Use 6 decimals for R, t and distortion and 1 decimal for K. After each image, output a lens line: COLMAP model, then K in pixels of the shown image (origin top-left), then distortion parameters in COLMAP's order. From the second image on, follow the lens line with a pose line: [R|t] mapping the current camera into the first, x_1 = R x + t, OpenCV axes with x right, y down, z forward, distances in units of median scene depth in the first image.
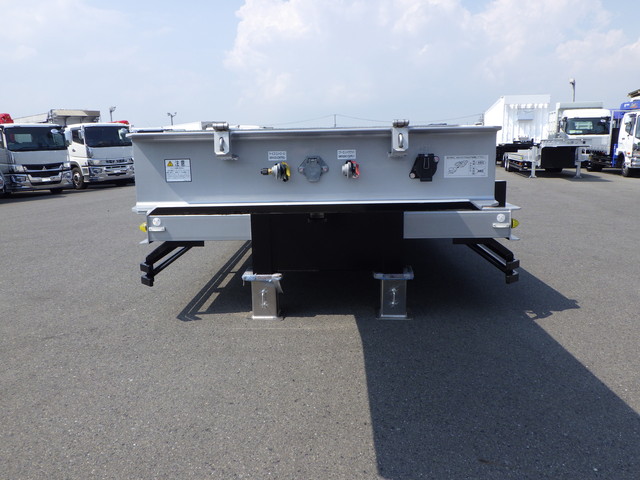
lens RADIAL K [[530.7, 0, 320.0], [0, 530.7, 240.0], [0, 0, 1]] dist [-0.000467, 0.009358]
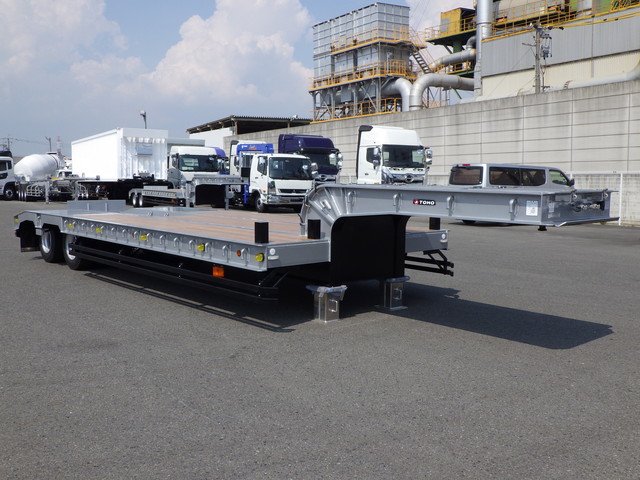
lens RADIAL K [[647.3, 0, 320.0], [0, 647.3, 240.0], [0, 0, 1]] dist [0.008352, -0.018630]
pose [[0.713898, -0.046707, 0.698691, -0.200360], [0.102951, 0.993931, -0.038748, 0.001145], [-0.692641, 0.099593, 0.714374, -0.021896]]
